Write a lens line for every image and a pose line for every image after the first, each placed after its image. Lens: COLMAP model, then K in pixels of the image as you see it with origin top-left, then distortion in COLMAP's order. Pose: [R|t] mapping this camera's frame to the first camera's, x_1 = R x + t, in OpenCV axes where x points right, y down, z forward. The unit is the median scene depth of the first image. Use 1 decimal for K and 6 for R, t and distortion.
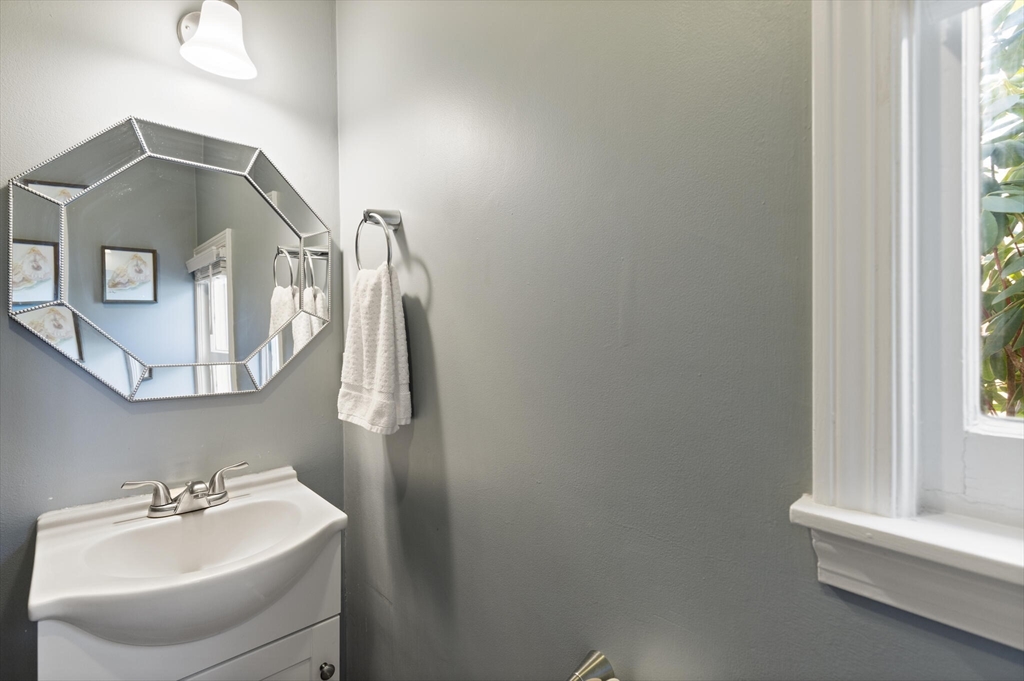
lens RADIAL K [[477.7, 0, 512.7], [0, 477.7, 346.9], [0, 0, 1]] dist [0.010770, -0.000775]
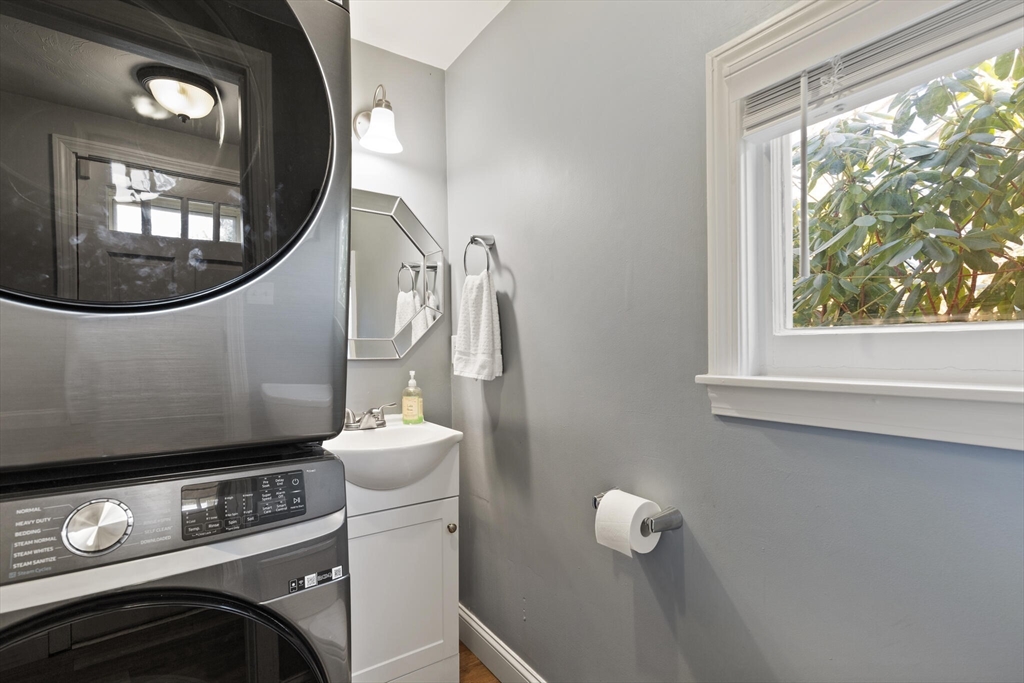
lens RADIAL K [[477.7, 0, 512.7], [0, 477.7, 347.9], [0, 0, 1]] dist [0.010770, -0.000775]
pose [[0.989169, -0.004778, -0.146700, 0.040493], [0.001391, 0.999730, -0.023182, 0.106253], [0.146772, 0.022727, 0.988909, -0.482758]]
